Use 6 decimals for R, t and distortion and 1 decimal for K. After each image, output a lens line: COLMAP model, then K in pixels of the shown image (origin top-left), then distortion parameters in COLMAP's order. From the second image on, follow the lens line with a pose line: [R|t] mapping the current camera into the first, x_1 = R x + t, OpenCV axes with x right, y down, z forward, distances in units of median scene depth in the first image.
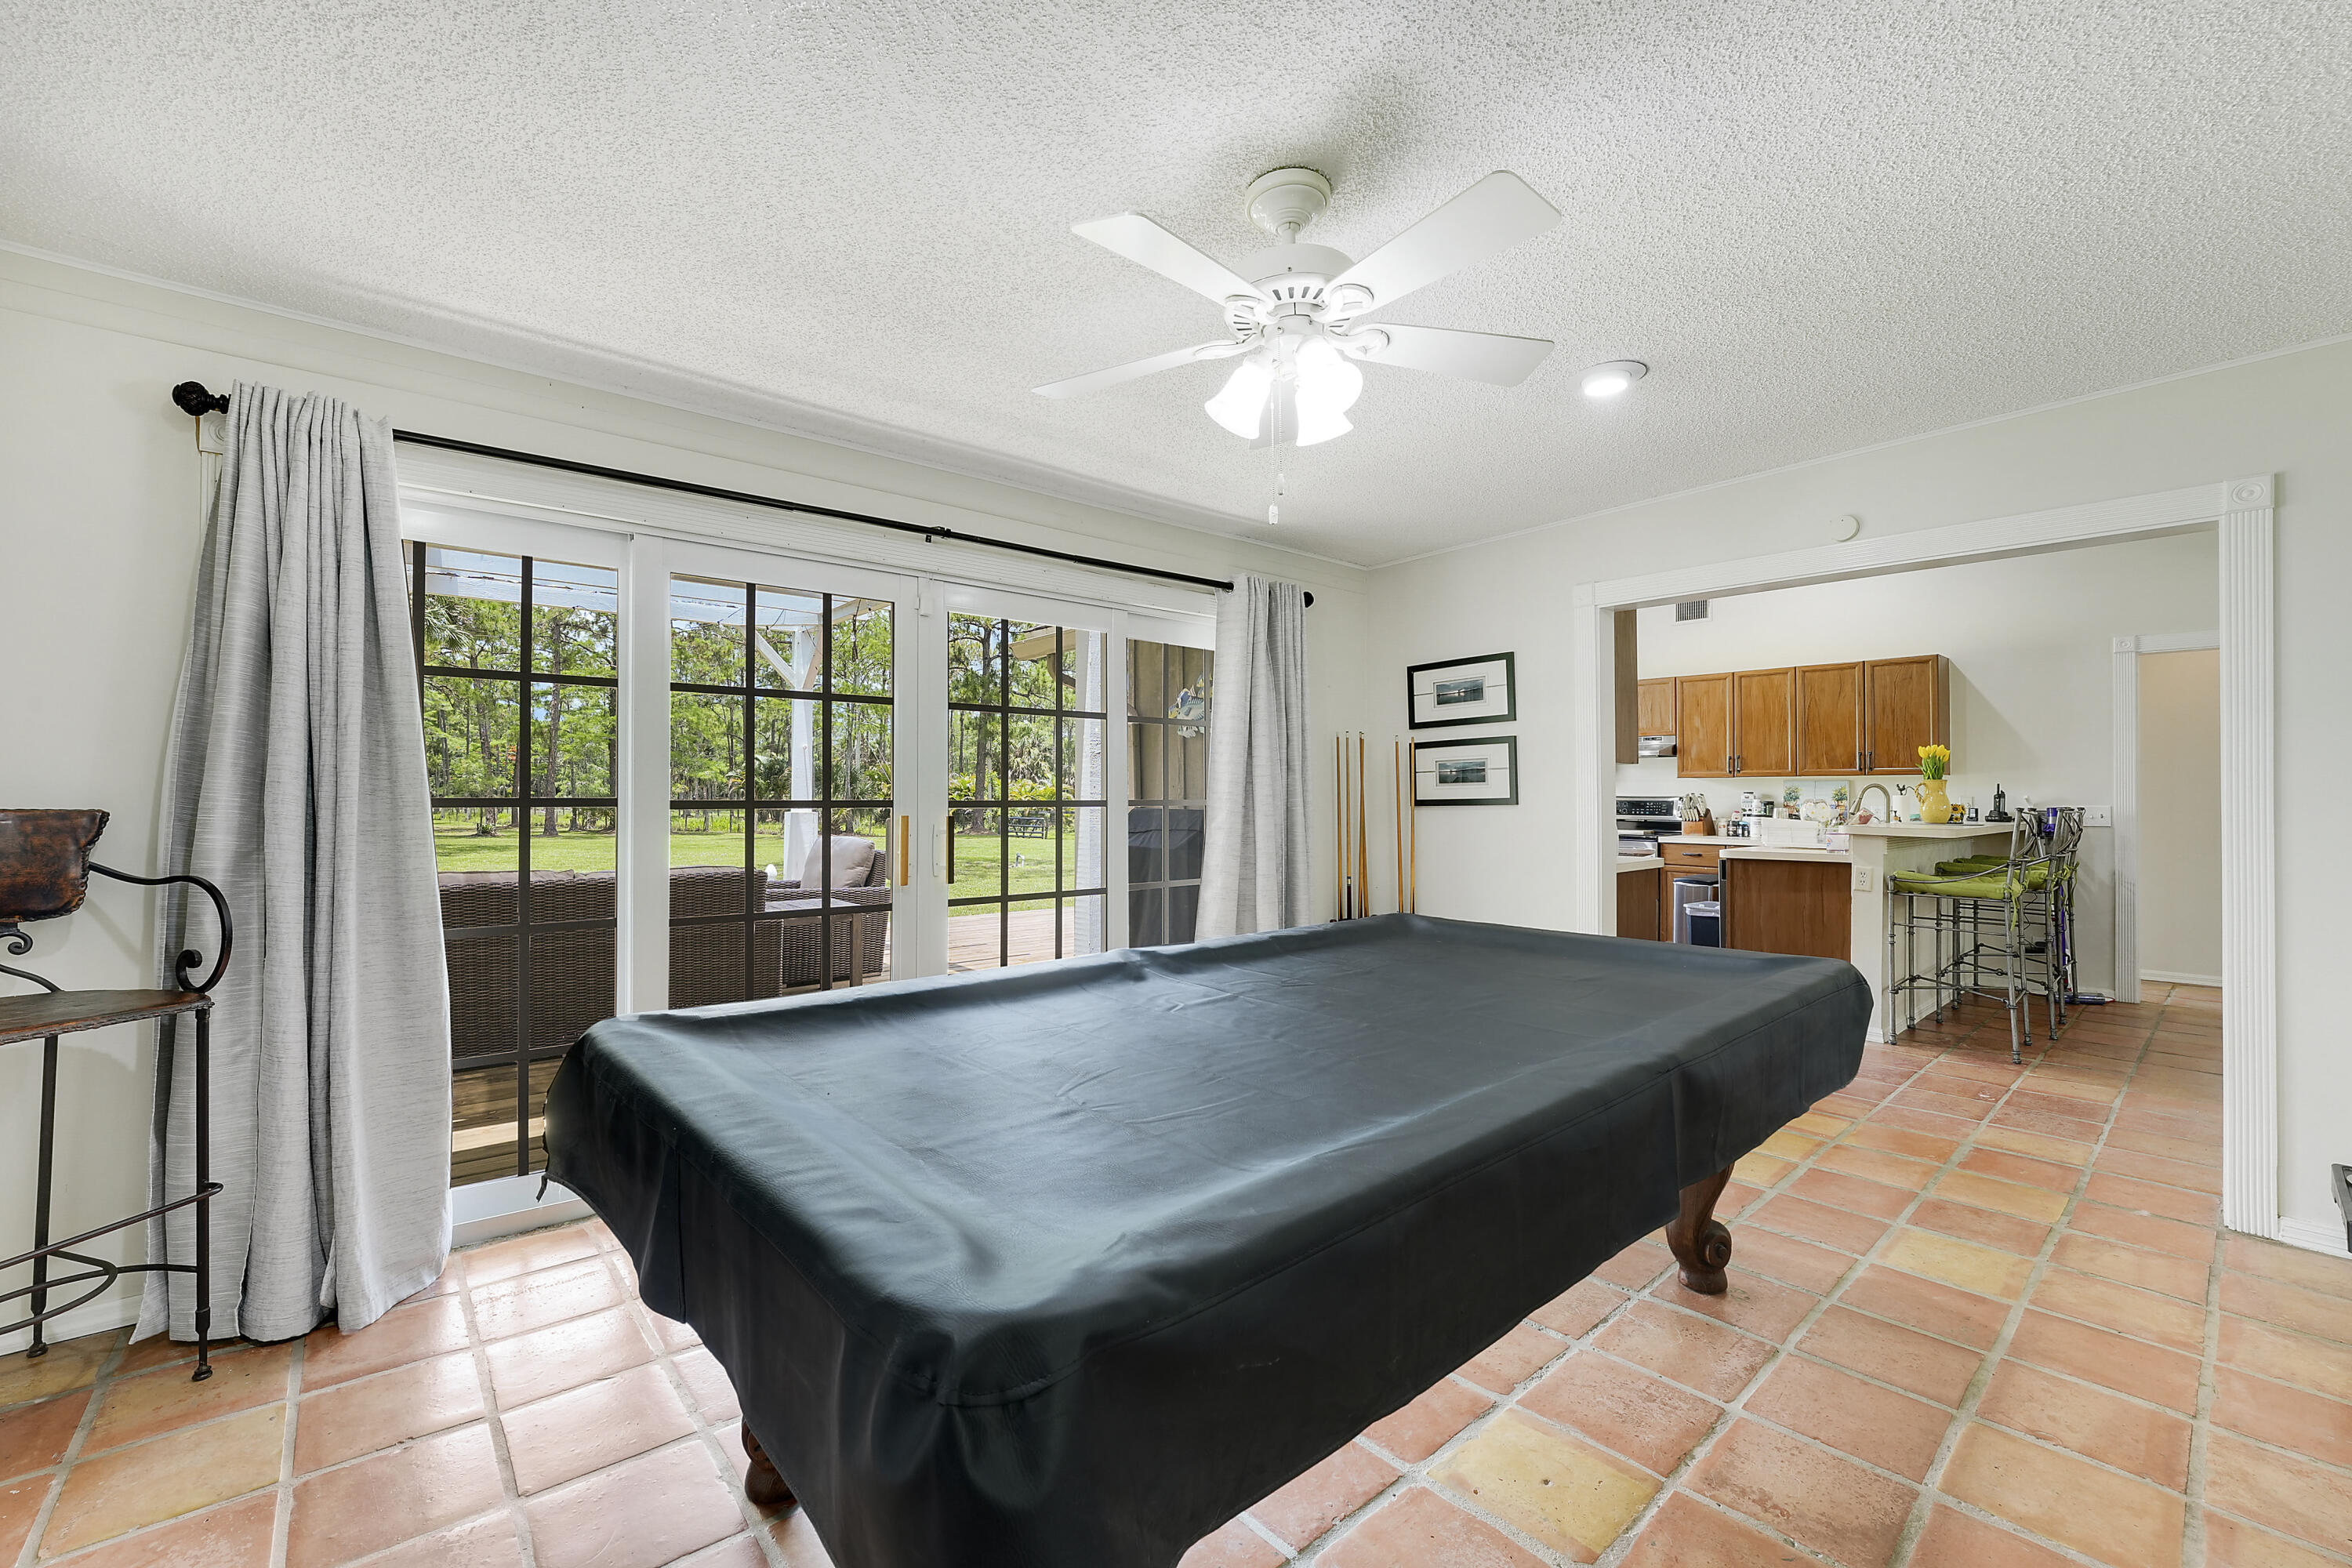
lens RADIAL K [[978.6, 0, 1161.0], [0, 978.6, 788.8], [0, 0, 1]] dist [-0.001210, -0.000077]
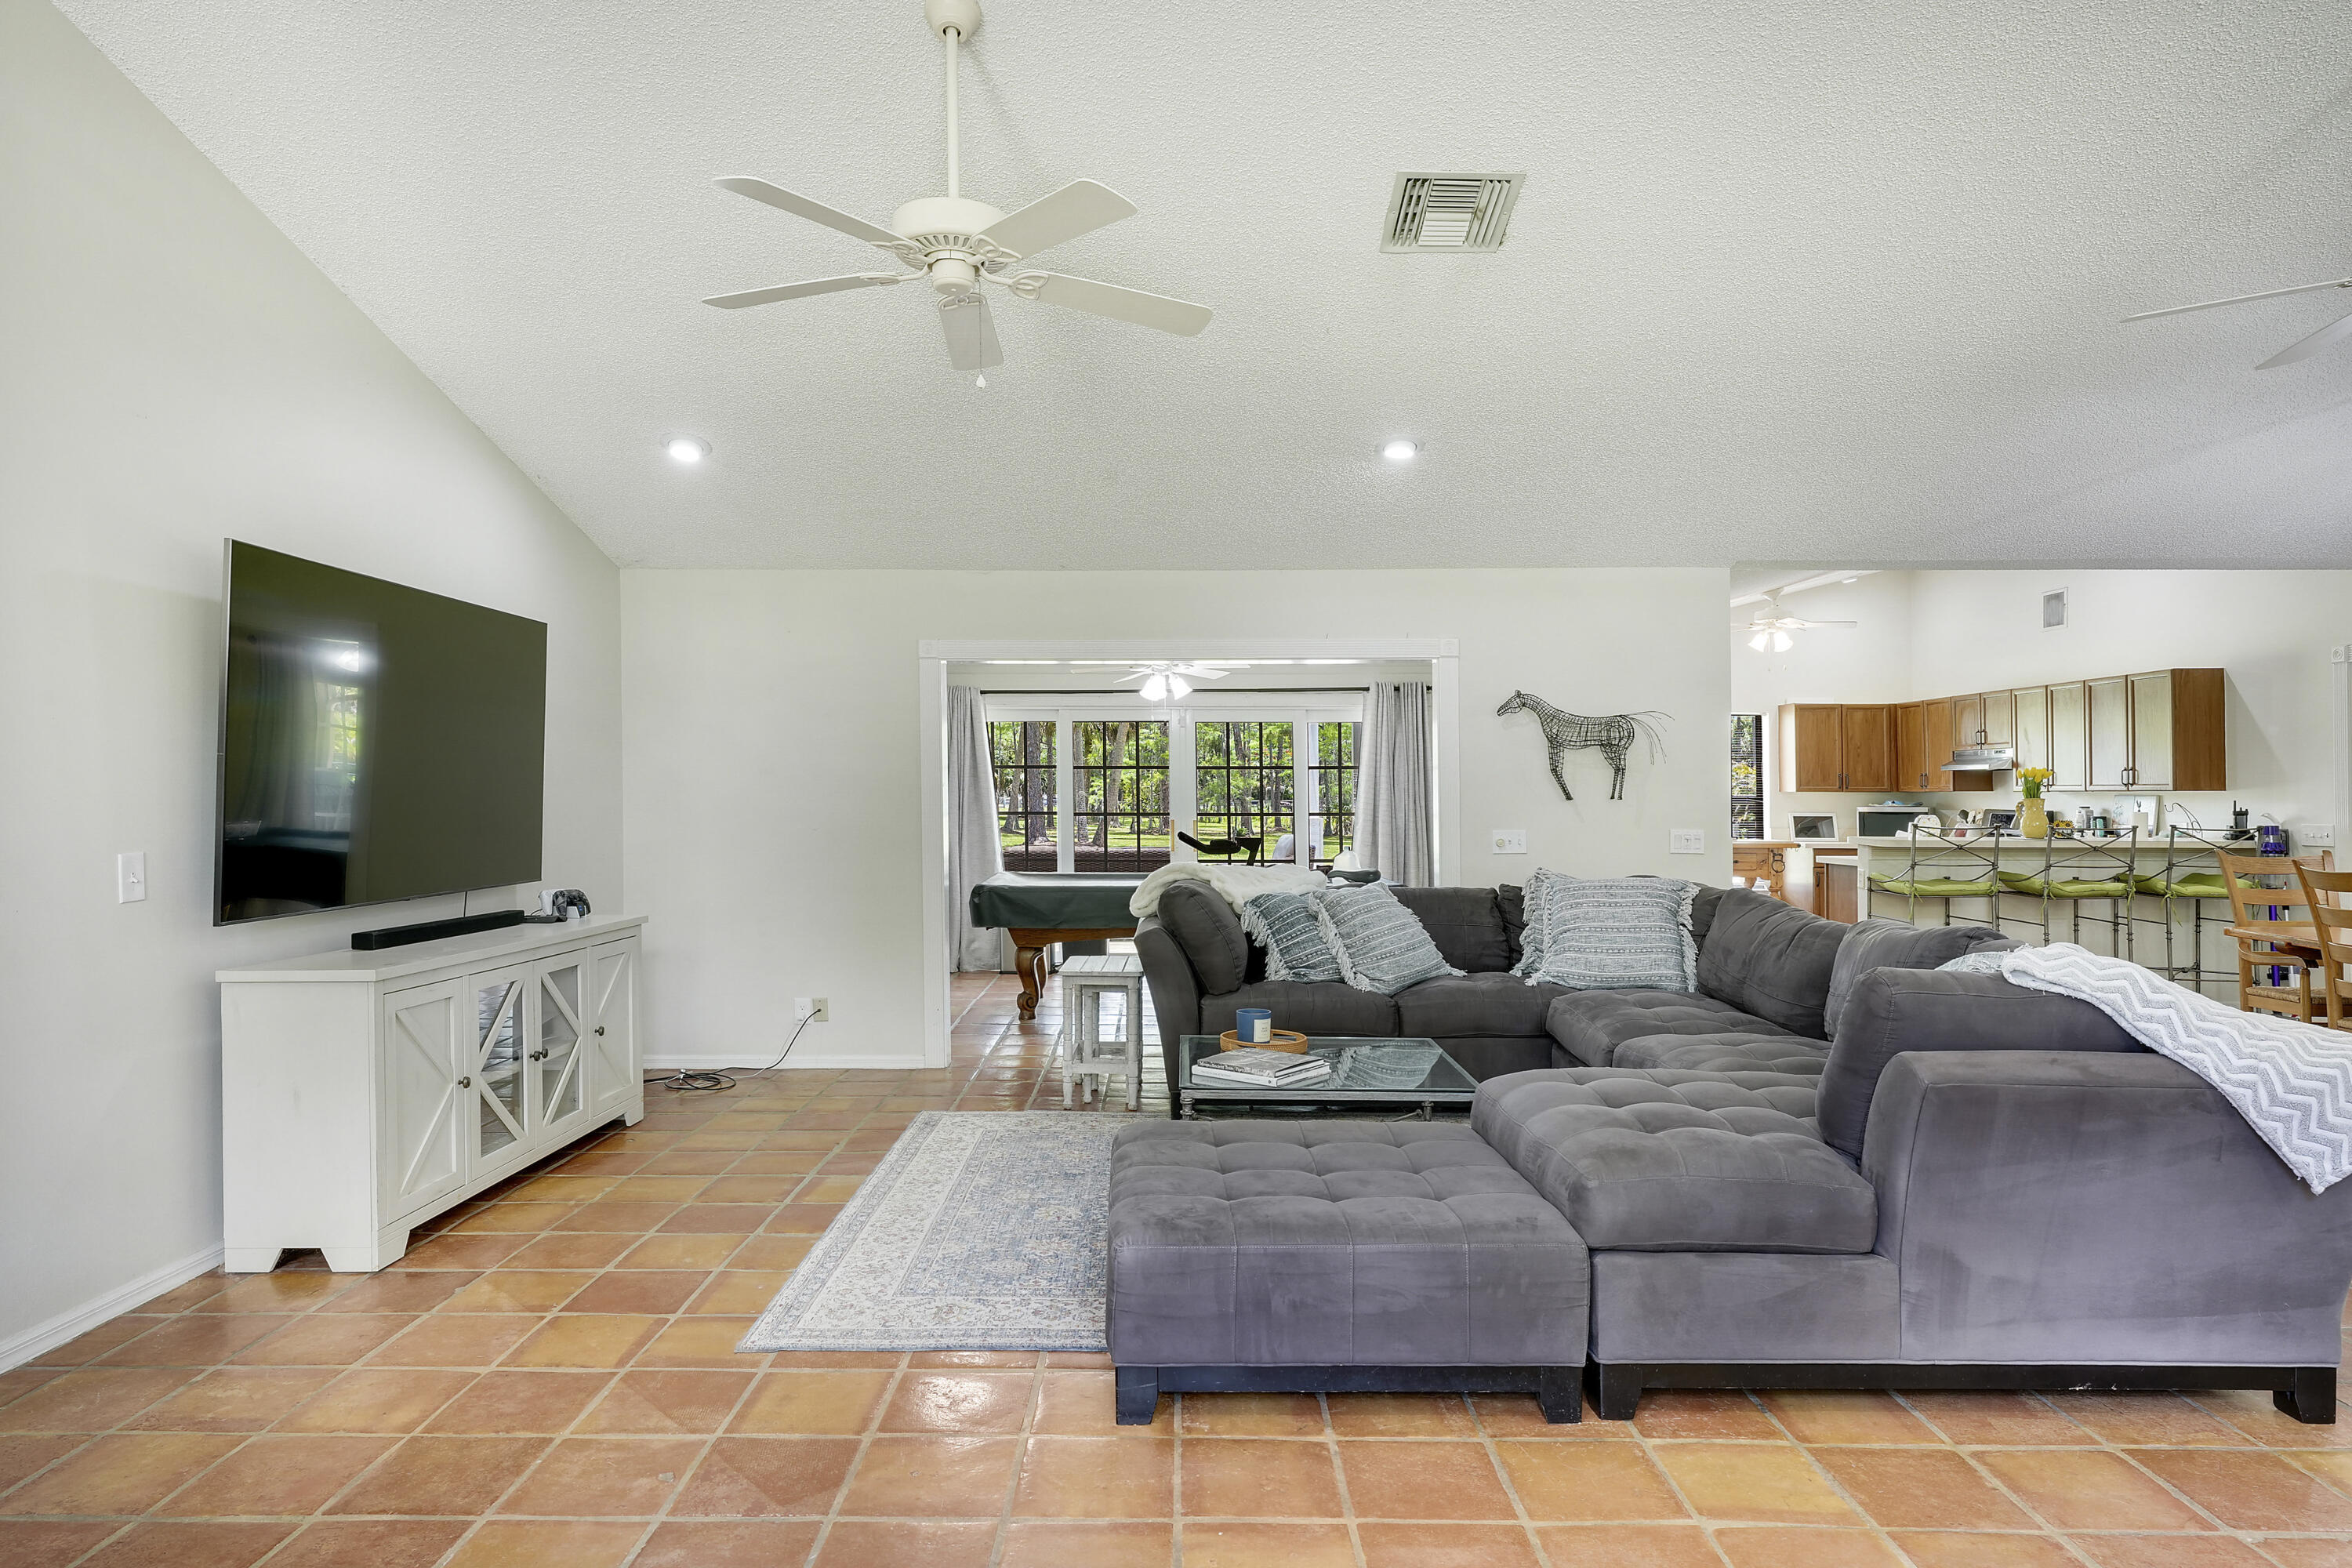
lens RADIAL K [[1328.1, 0, 1170.4], [0, 1328.1, 752.4], [0, 0, 1]] dist [0.015413, -0.002511]
pose [[0.755596, -0.021299, -0.654691, 1.324321], [0.005163, 0.999634, -0.026562, -0.033325], [0.655017, 0.016690, 0.755430, -0.984176]]
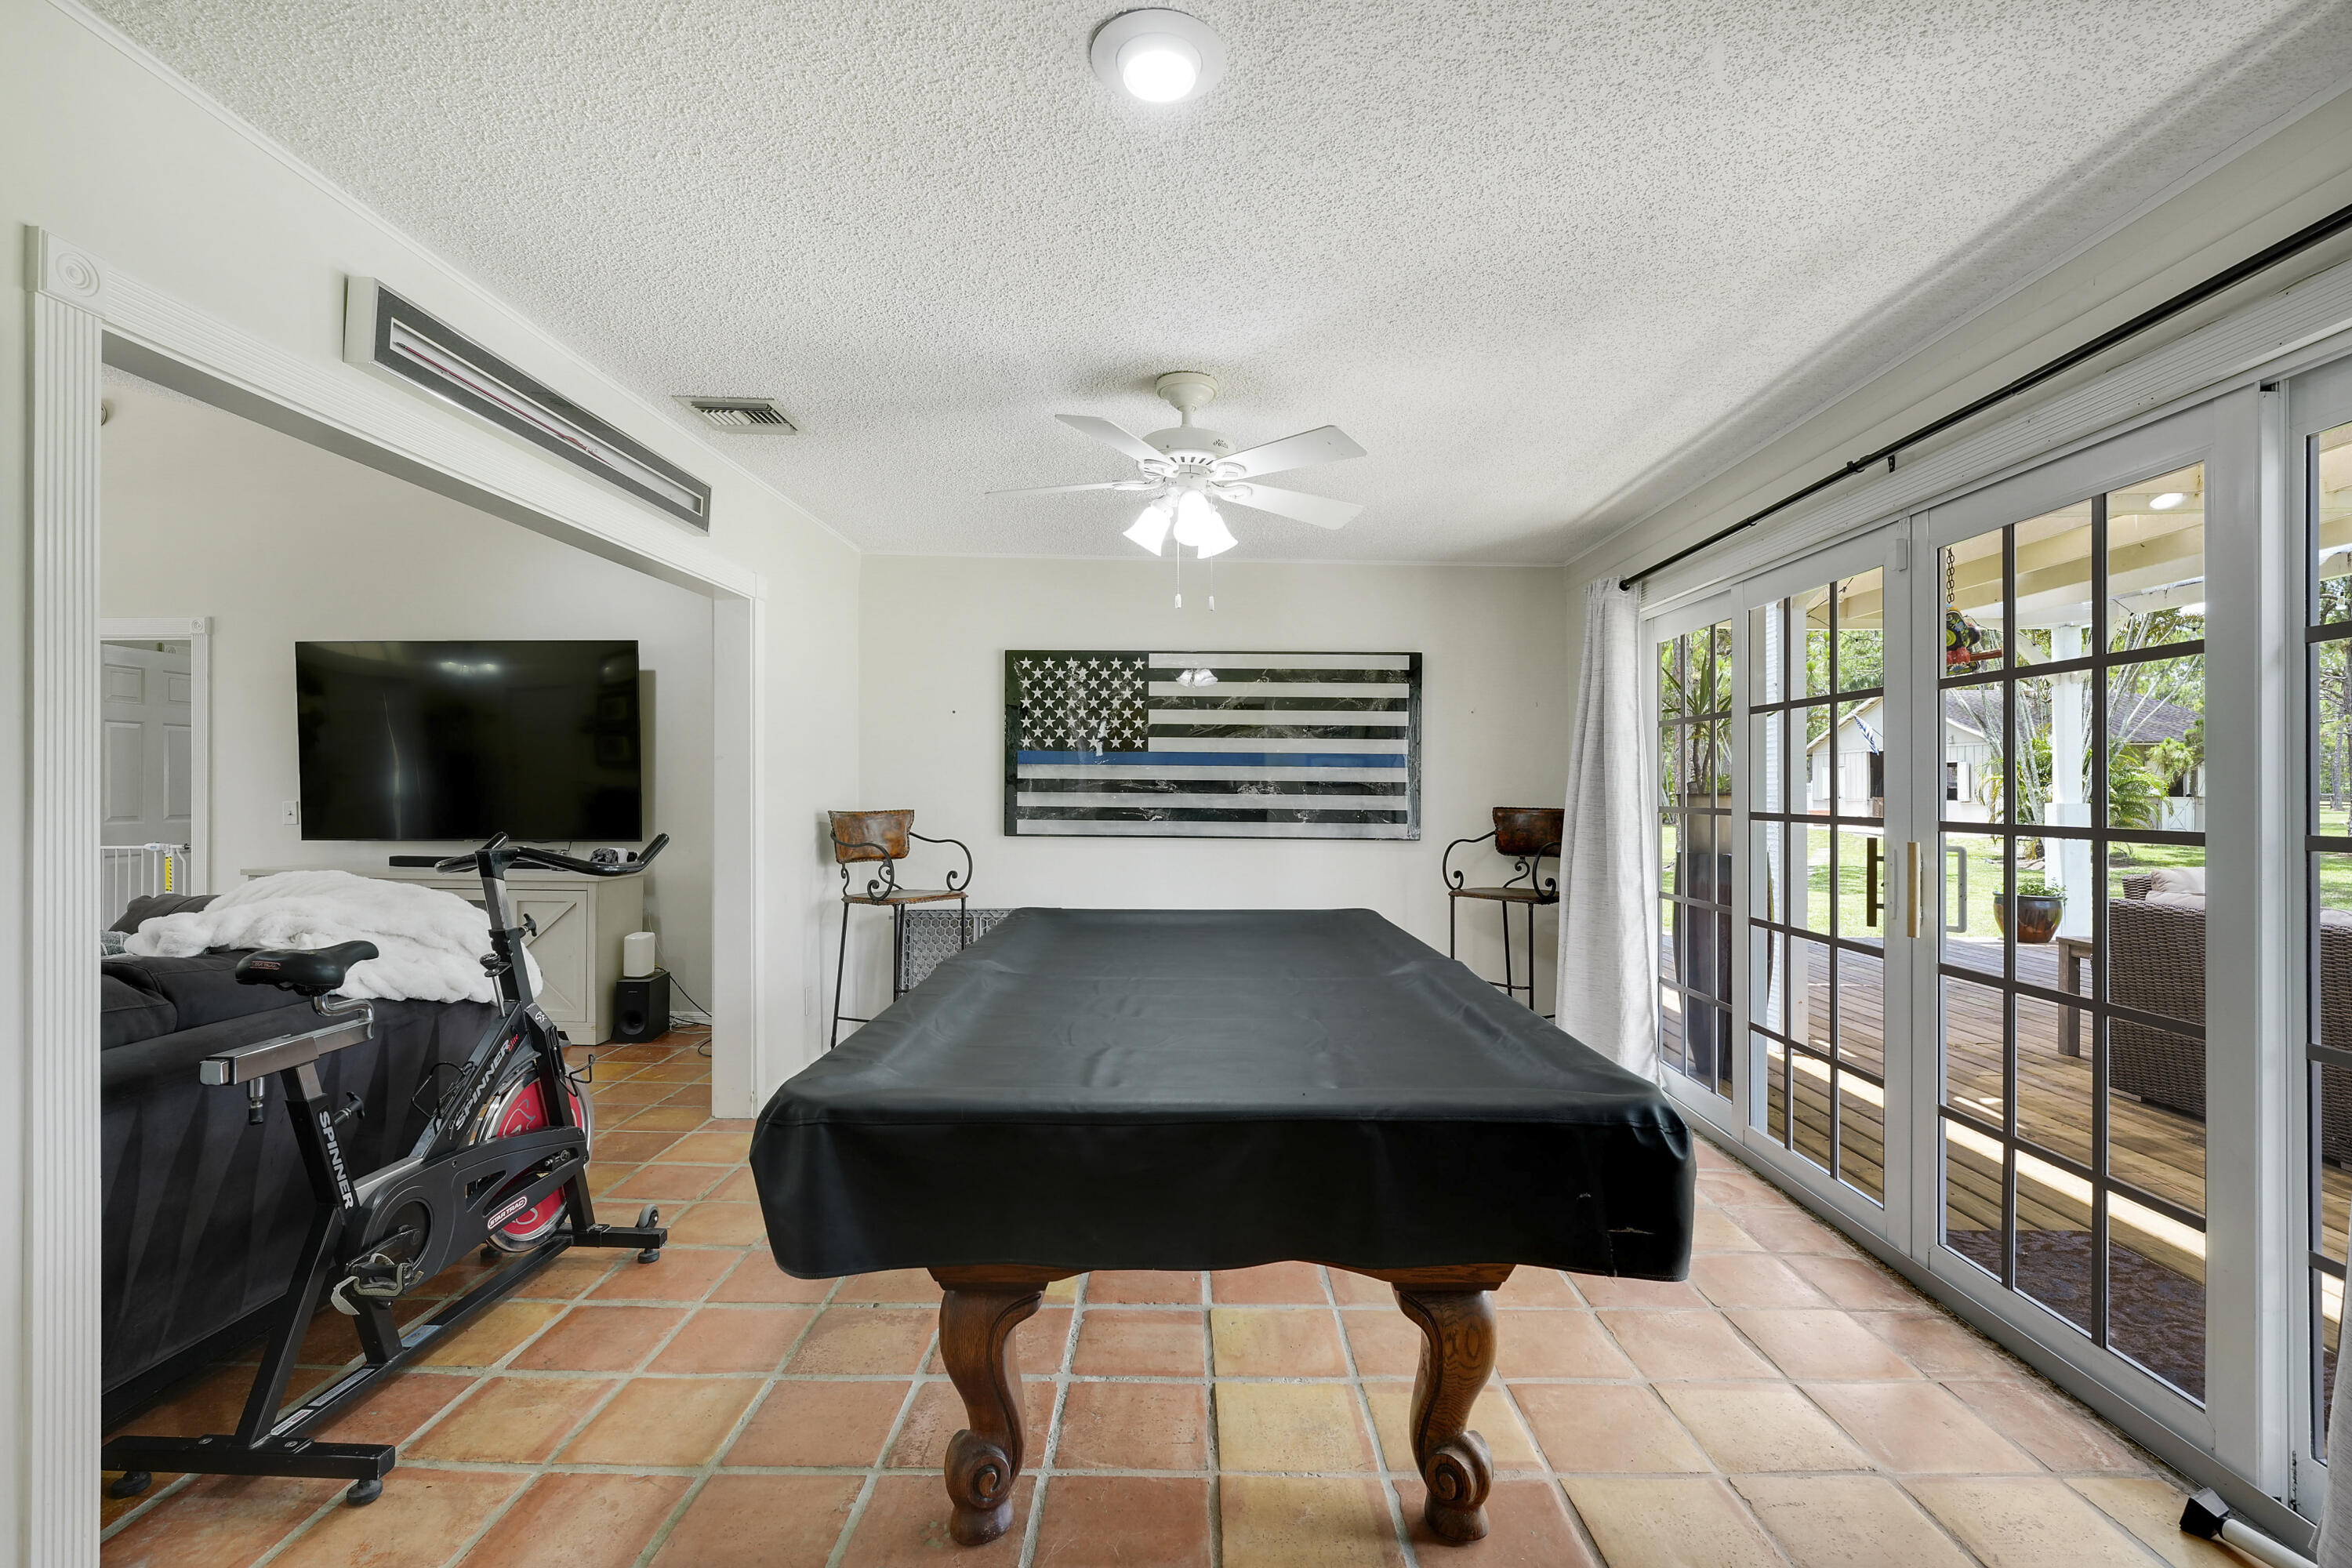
lens RADIAL K [[1029.8, 0, 1176.0], [0, 1029.8, 784.0], [0, 0, 1]] dist [-0.003703, 0.000136]
pose [[-0.669093, -0.008709, -0.743127, 0.548888], [0.000558, 0.999925, -0.012221, -0.003725], [0.743178, -0.008592, -0.669038, 0.869979]]
